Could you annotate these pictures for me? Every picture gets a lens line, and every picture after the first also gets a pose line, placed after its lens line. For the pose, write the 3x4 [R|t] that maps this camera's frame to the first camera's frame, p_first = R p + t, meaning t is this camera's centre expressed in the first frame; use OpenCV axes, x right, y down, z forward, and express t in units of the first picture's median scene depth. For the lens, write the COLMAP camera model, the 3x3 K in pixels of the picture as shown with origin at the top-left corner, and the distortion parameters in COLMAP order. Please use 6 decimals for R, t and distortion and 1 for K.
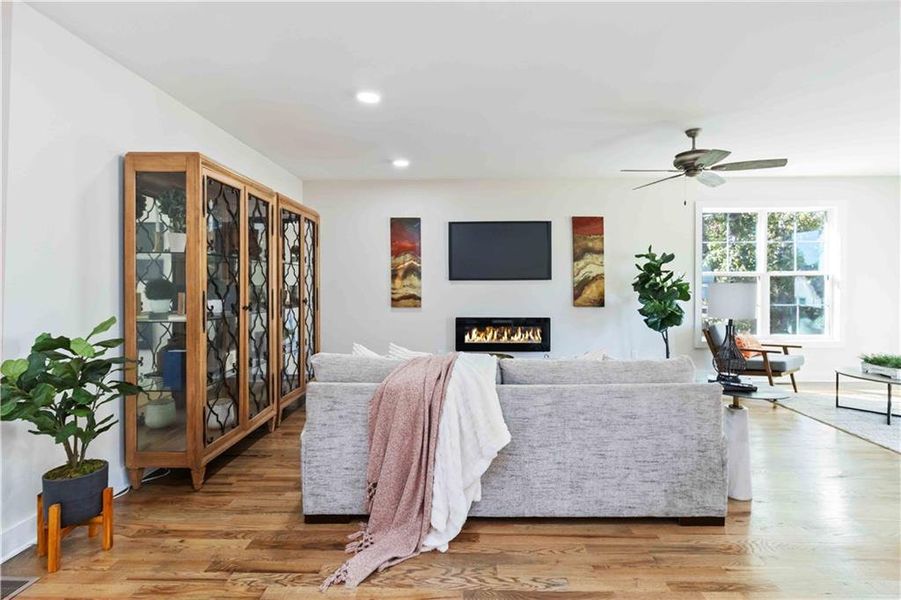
lens RADIAL K [[423.4, 0, 453.0], [0, 423.4, 287.6], [0, 0, 1]] dist [-0.000162, 0.000129]
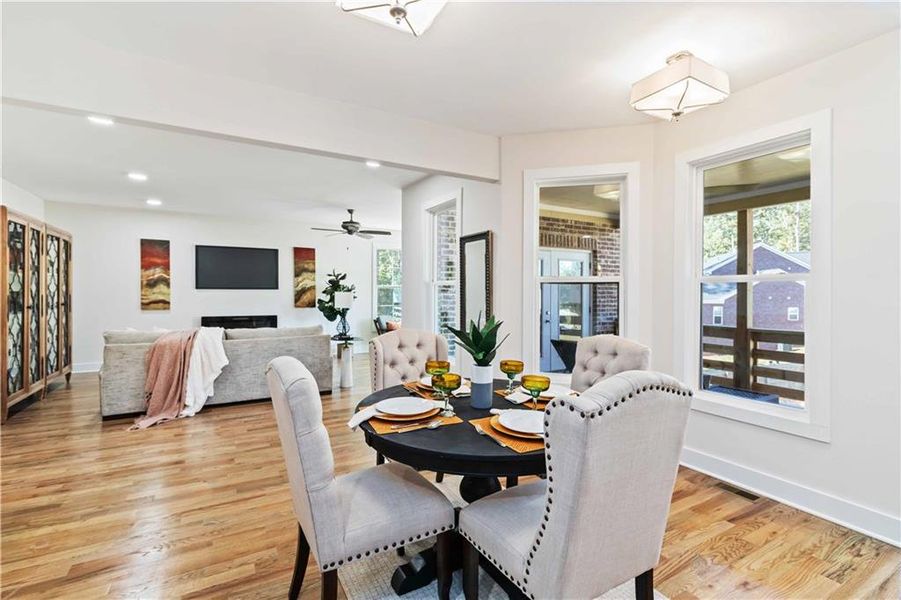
lens RADIAL K [[418.6, 0, 458.8], [0, 418.6, 294.1], [0, 0, 1]] dist [0.001111, 0.000470]
pose [[0.851475, 0.003619, 0.524383, 0.005462], [-0.001402, 0.999988, -0.004626, 0.004641], [-0.524394, 0.003203, 0.851470, -0.637841]]
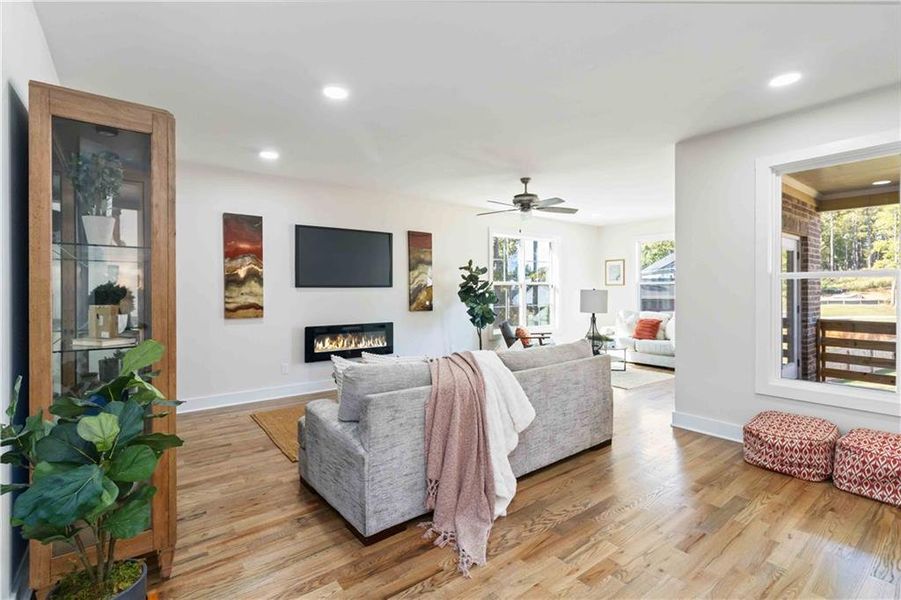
lens RADIAL K [[418.6, 0, 458.8], [0, 418.6, 294.1], [0, 0, 1]] dist [0.001111, 0.000470]
pose [[0.774558, -0.006968, 0.632465, -0.361124], [0.007753, 0.999969, 0.001522, -0.001191], [-0.632456, 0.003724, 0.774588, 0.069274]]
